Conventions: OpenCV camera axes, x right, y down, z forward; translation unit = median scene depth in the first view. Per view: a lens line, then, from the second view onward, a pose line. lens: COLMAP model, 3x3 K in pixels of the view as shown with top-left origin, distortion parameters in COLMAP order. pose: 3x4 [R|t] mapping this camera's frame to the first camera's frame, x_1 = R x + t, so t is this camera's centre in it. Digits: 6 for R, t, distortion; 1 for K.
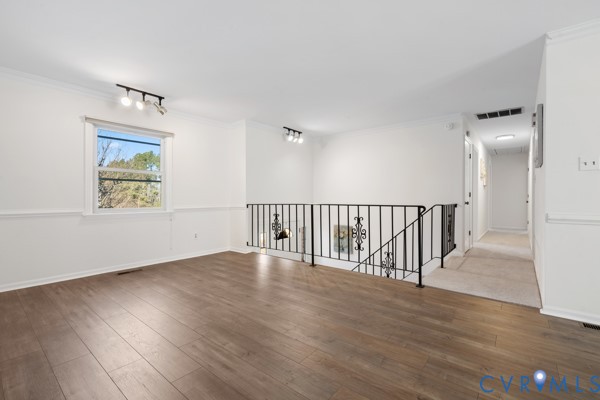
lens RADIAL K [[264.4, 0, 297.4], [0, 264.4, 199.4], [0, 0, 1]] dist [-0.002998, 0.000046]
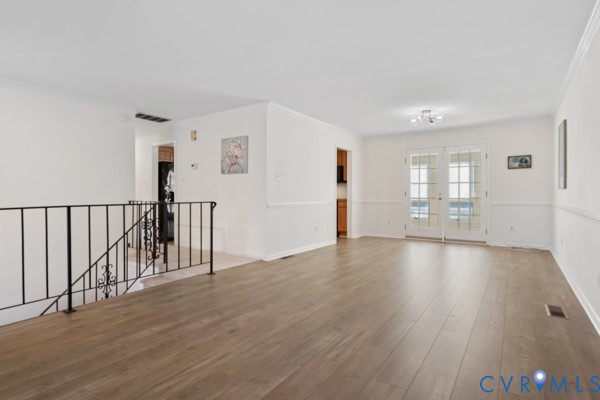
lens RADIAL K [[315.0, 0, 301.7], [0, 315.0, 197.6], [0, 0, 1]] dist [0.000935, -0.000271]
pose [[-0.086704, -0.007491, 0.996206, -0.645995], [0.007838, 0.999936, 0.008201, -0.000411], [-0.996203, 0.008520, -0.086639, 0.535074]]
